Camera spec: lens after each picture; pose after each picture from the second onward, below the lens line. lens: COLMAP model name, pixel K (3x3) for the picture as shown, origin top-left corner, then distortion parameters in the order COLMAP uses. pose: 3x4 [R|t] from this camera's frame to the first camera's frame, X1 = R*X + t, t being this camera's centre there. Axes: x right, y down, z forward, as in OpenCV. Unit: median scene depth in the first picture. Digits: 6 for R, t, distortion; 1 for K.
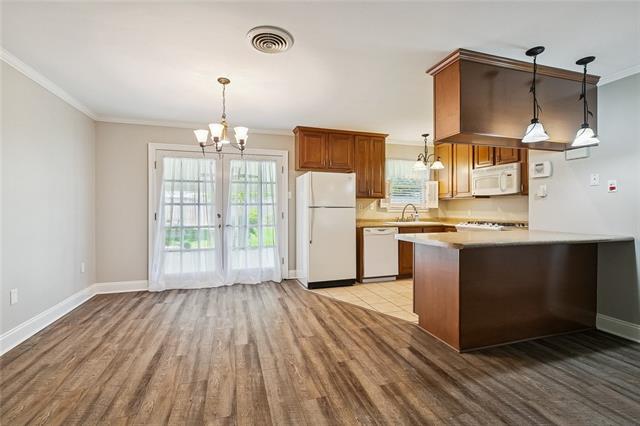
lens RADIAL K [[286.9, 0, 320.0], [0, 286.9, 208.7], [0, 0, 1]] dist [-0.000221, -0.000048]
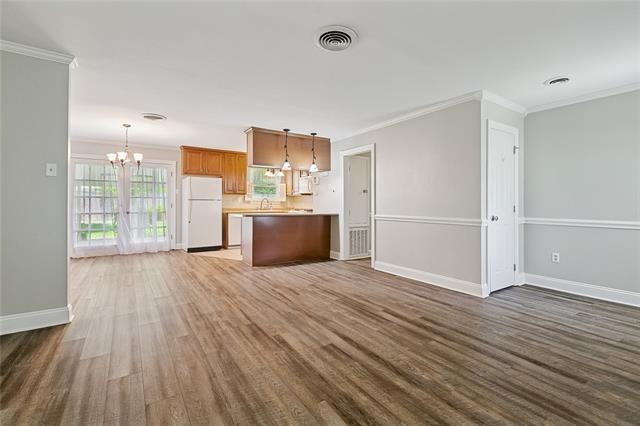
lens RADIAL K [[287.6, 0, 318.9], [0, 287.6, 203.4], [0, 0, 1]] dist [0.000177, -0.000173]
pose [[0.959759, 0.003092, 0.280809, 0.185946], [-0.002332, 0.999993, -0.003041, 0.016126], [-0.280817, 0.002264, 0.959759, -0.632402]]
